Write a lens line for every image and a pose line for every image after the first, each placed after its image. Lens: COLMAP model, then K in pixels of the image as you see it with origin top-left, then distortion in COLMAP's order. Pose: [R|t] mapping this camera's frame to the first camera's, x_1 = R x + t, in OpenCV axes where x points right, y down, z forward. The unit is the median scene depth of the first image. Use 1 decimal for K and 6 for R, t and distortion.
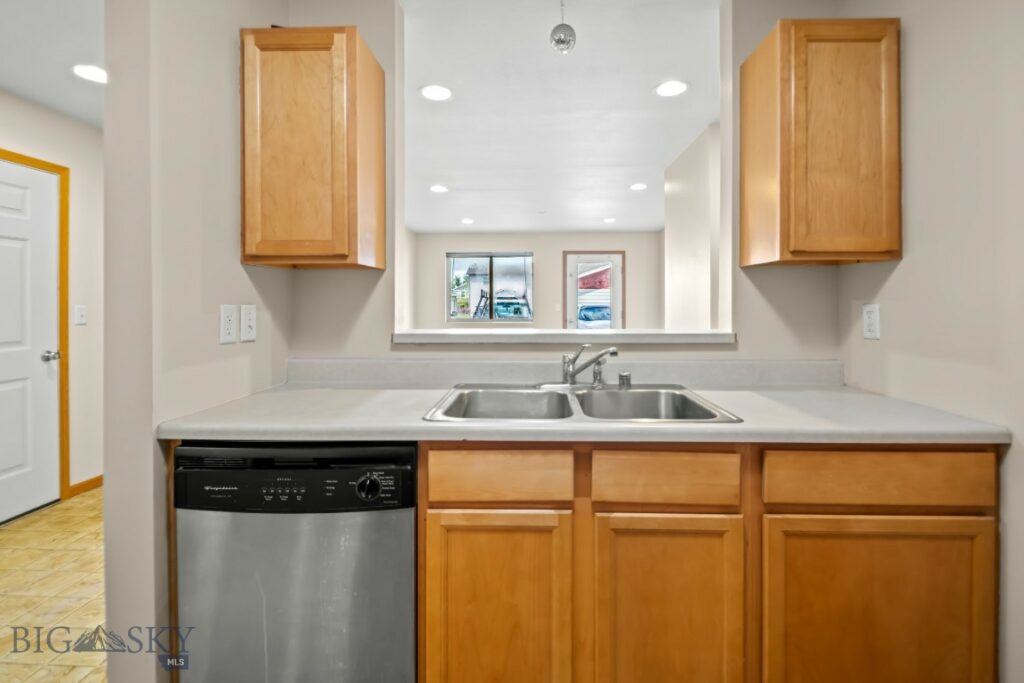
lens RADIAL K [[435.3, 0, 514.4], [0, 435.3, 315.6], [0, 0, 1]] dist [-0.000415, -0.000235]
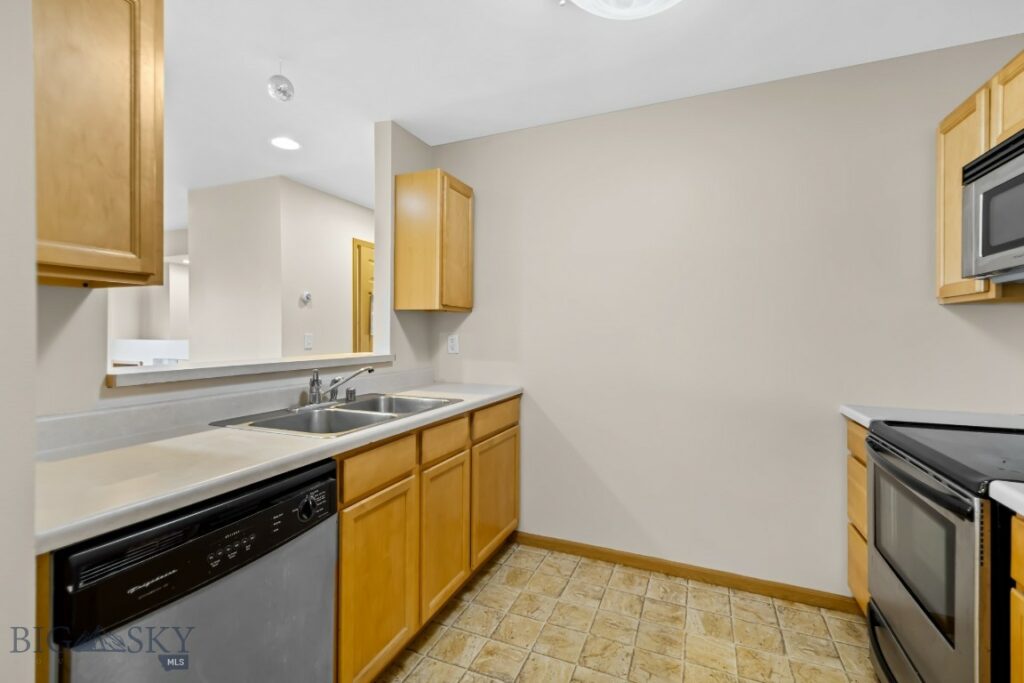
lens RADIAL K [[434.9, 0, 514.8], [0, 434.9, 328.8], [0, 0, 1]] dist [-0.000163, -0.000283]
pose [[0.367269, 0.012128, 0.930036, -1.134006], [0.008316, 0.999832, -0.016322, -0.028712], [-0.930078, 0.013729, 0.367106, 0.118419]]
